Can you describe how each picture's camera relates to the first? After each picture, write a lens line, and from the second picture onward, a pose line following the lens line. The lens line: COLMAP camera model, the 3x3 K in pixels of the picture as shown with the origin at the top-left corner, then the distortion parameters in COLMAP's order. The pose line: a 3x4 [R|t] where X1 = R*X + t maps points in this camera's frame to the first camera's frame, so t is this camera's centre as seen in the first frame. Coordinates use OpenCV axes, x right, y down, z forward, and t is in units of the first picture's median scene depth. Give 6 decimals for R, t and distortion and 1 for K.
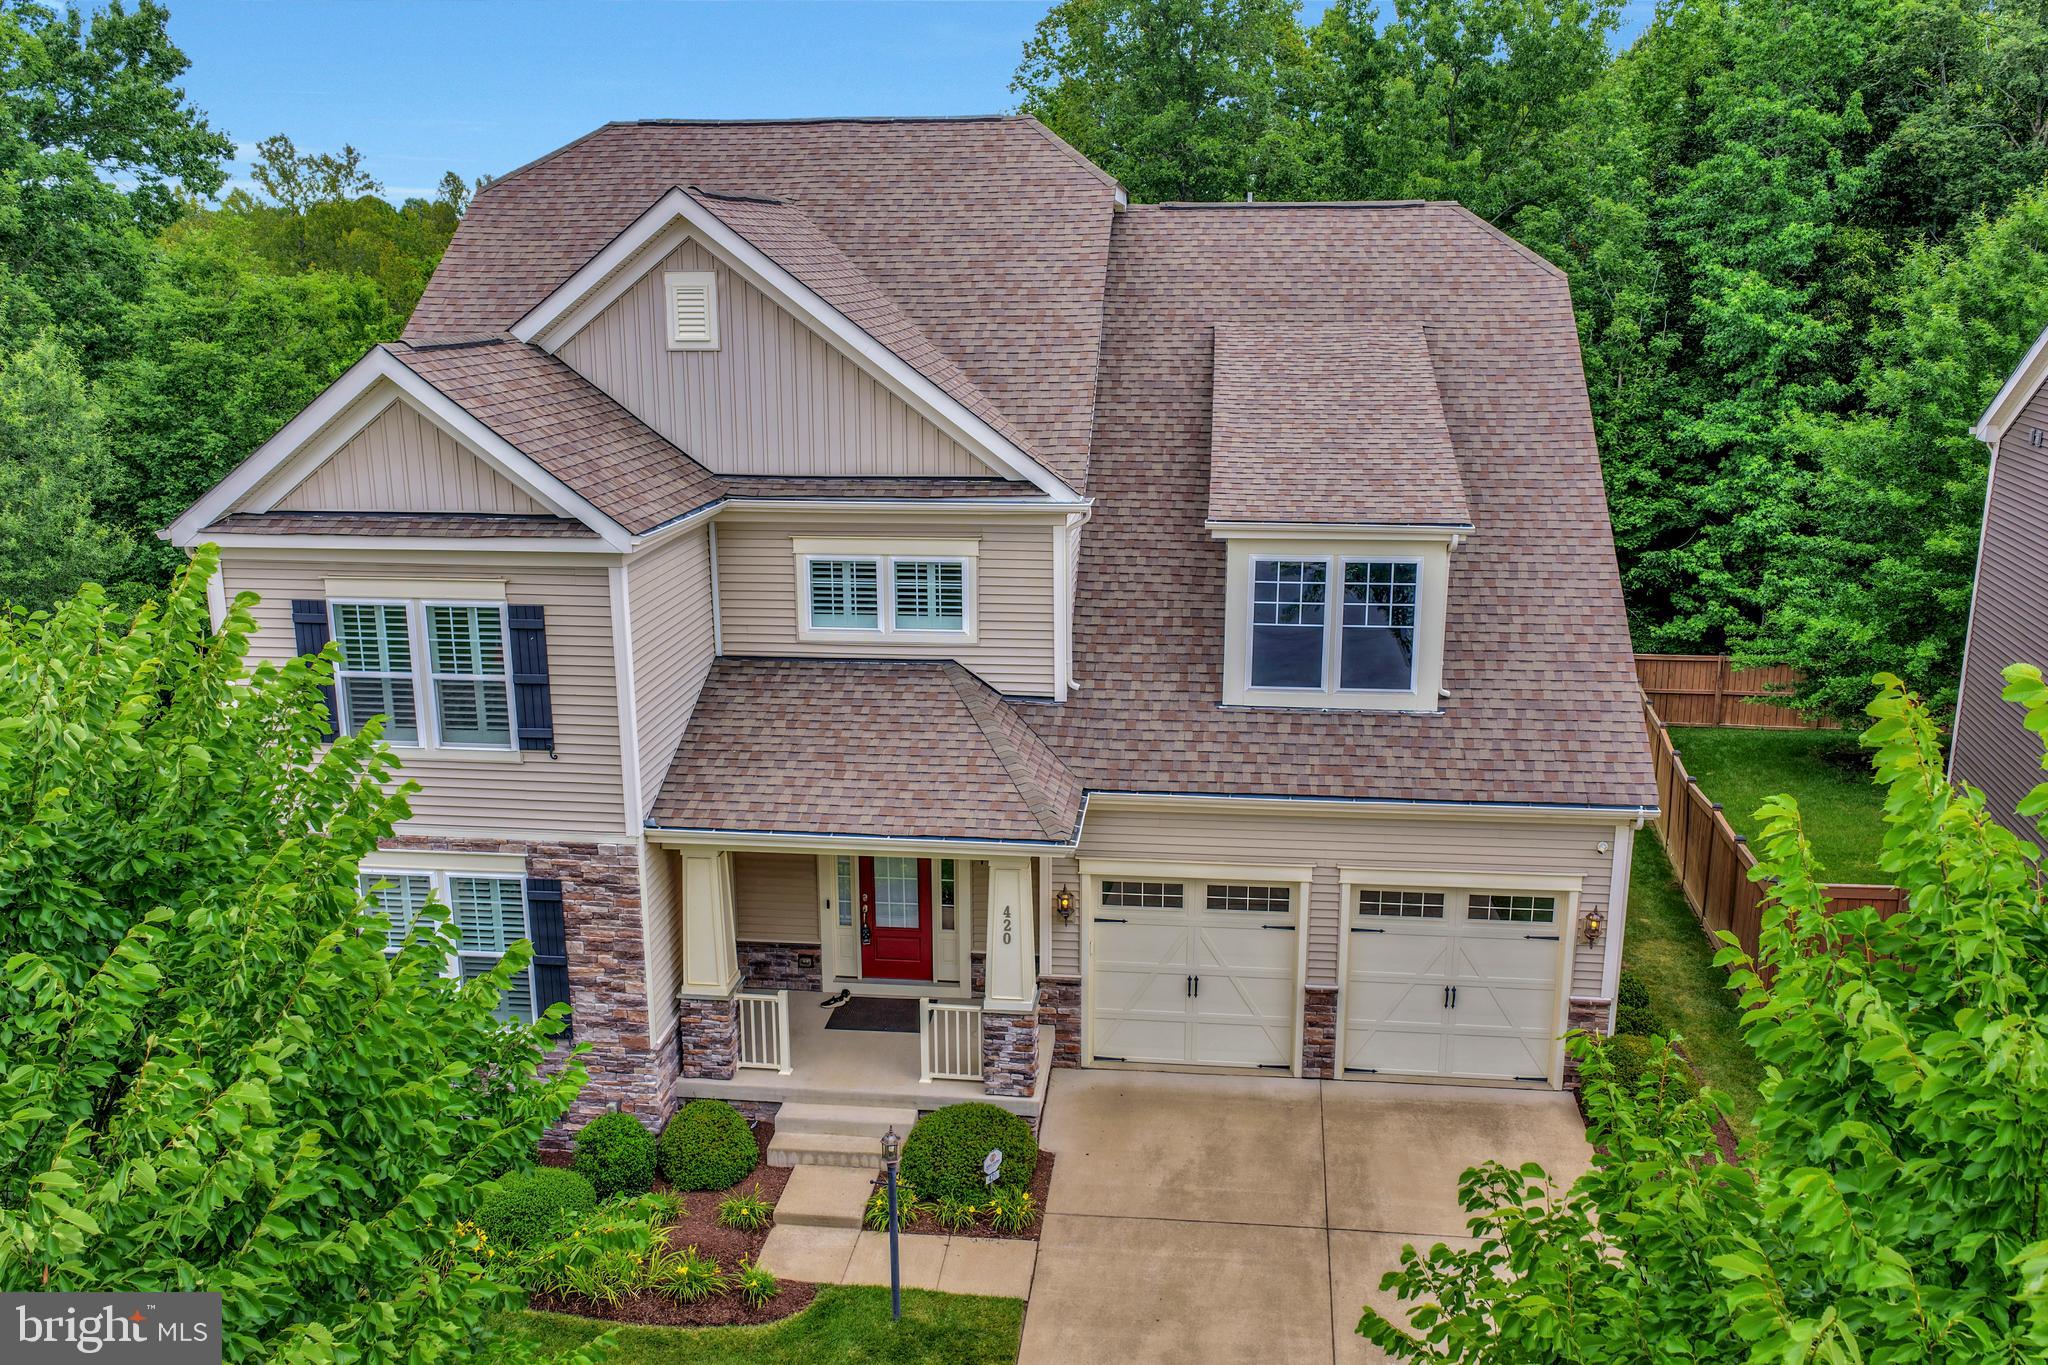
lens RADIAL K [[1702.0, 0, 1022.0], [0, 1702.0, 699.6], [0, 0, 1]] dist [-0.018876, 0.045928]
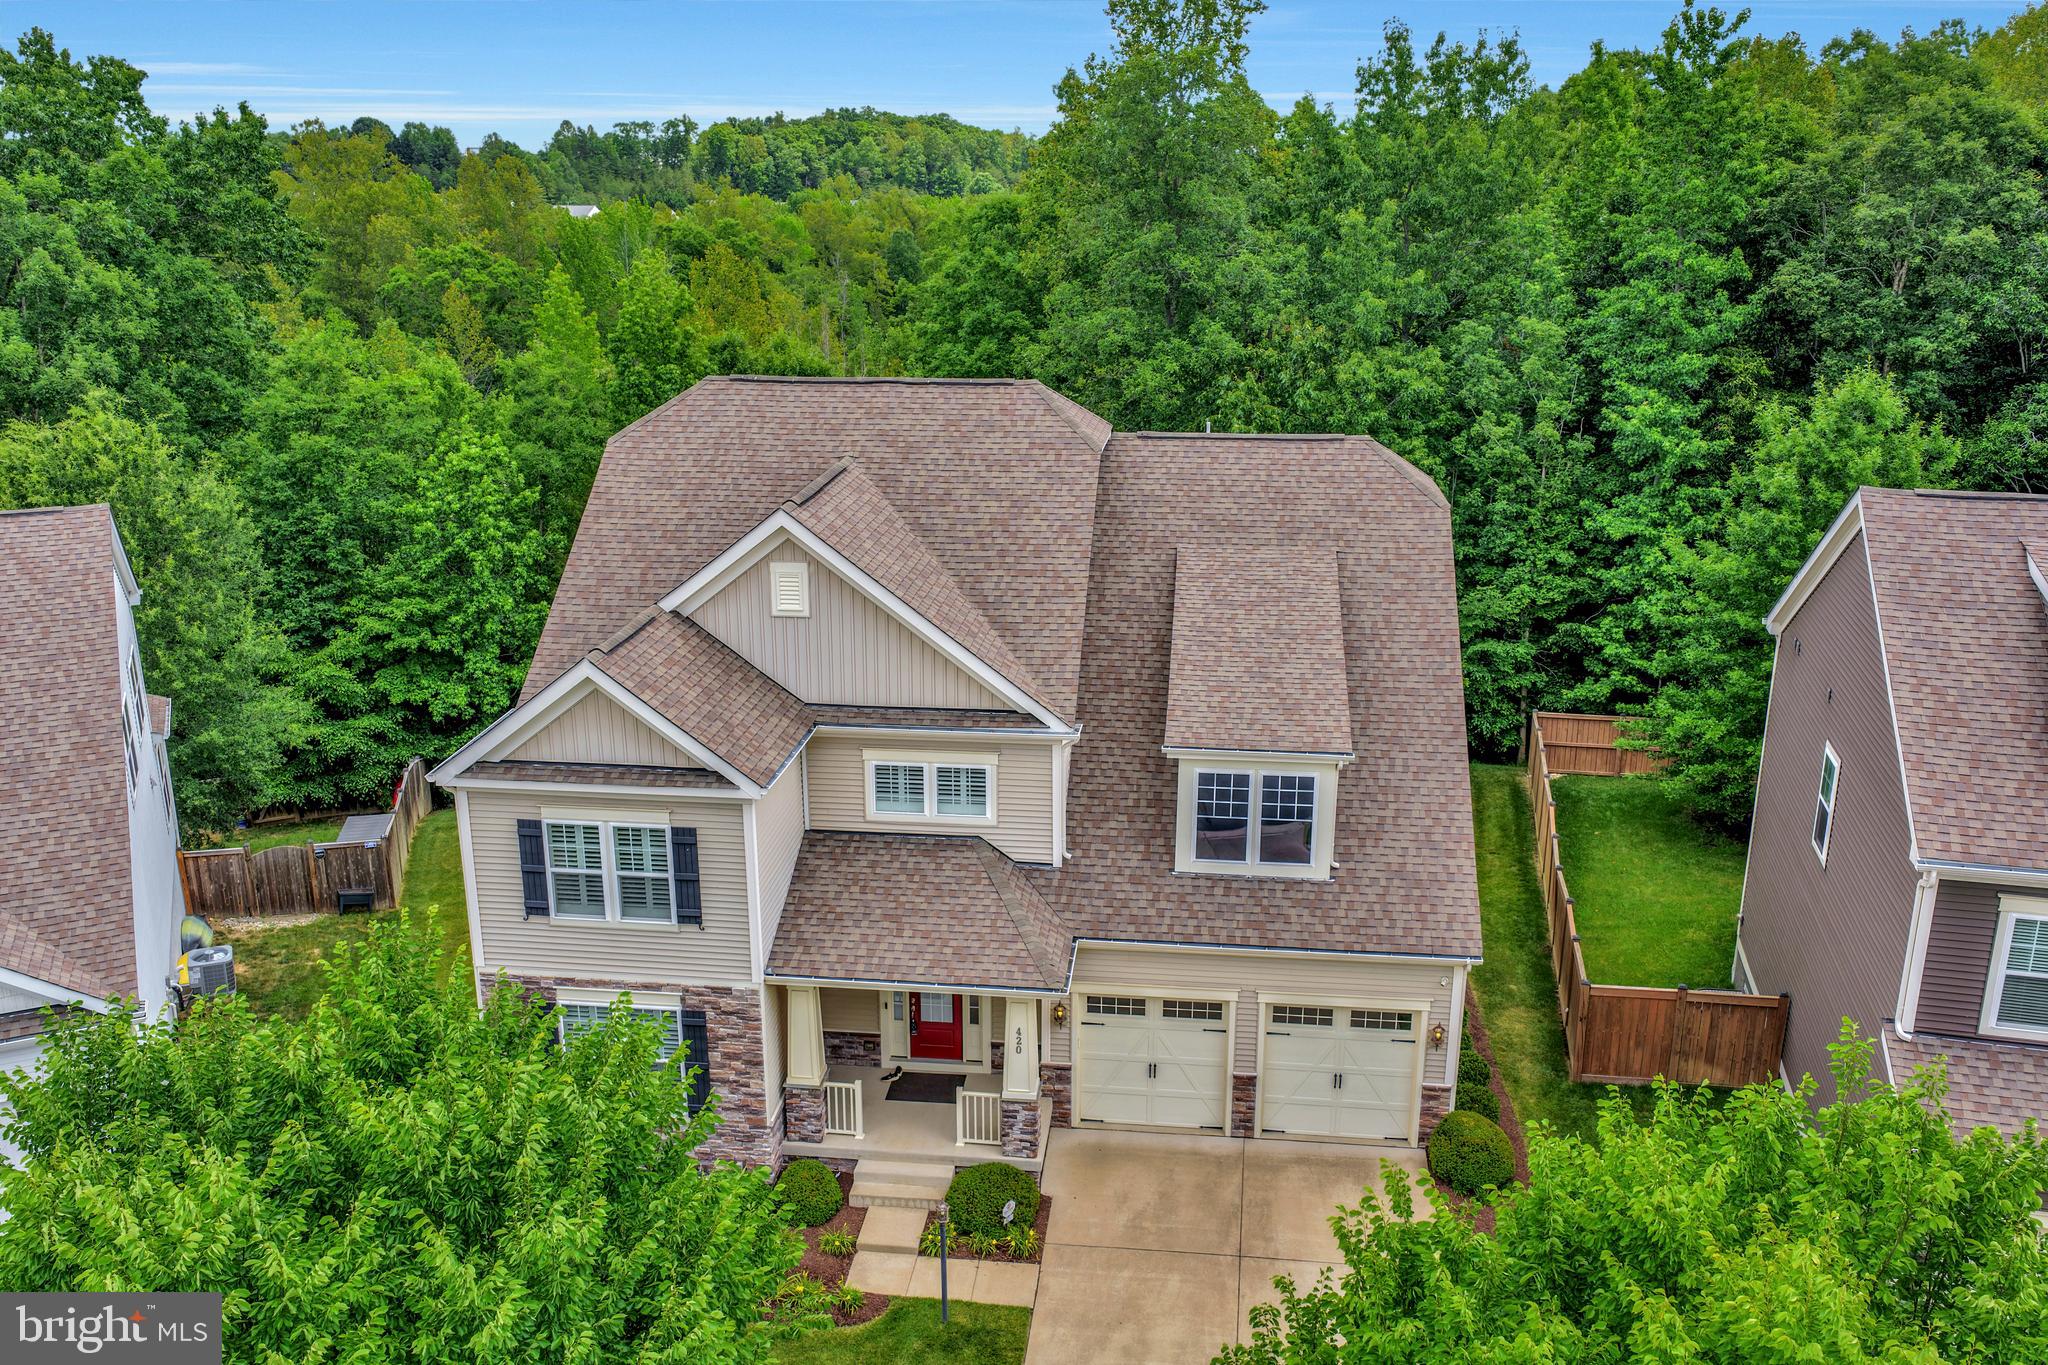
lens RADIAL K [[1702.0, 0, 1022.0], [0, 1702.0, 699.6], [0, 0, 1]] dist [-0.018876, 0.045928]
pose [[0.999997, 0.002474, 0.000613, -0.007172], [-0.002501, 0.998774, 0.049438, -0.206360], [-0.000490, -0.049439, 0.998777, -0.373747]]
